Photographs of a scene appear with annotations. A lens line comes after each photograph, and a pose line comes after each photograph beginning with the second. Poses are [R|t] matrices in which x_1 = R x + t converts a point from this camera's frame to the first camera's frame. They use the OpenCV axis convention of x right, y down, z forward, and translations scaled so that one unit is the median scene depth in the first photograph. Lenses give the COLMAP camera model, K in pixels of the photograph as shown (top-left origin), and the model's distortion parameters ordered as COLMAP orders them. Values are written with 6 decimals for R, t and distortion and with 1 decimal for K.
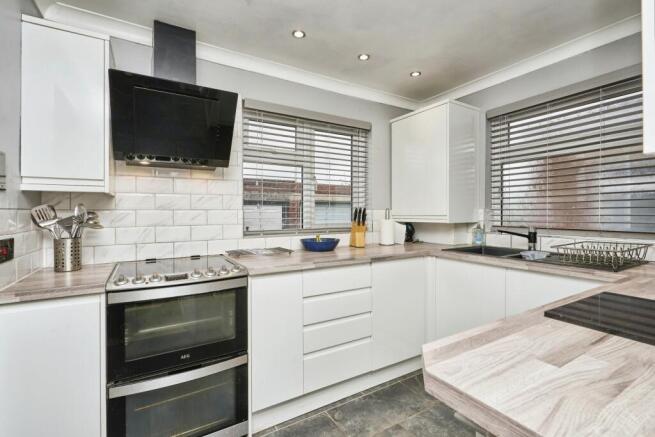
lens RADIAL K [[304.6, 0, 331.6], [0, 304.6, 213.8], [0, 0, 1]] dist [0.008897, 0.000163]
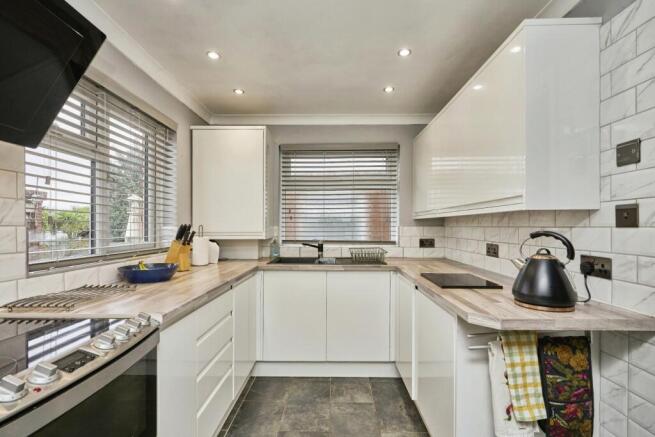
lens RADIAL K [[304.6, 0, 329.6], [0, 304.6, 231.3], [0, 0, 1]] dist [0.008897, 0.000163]
pose [[0.543103, -0.009397, 0.839614, -0.422182], [0.002049, 0.999949, 0.009867, -0.008336], [-0.839664, -0.003639, 0.543094, 0.213960]]
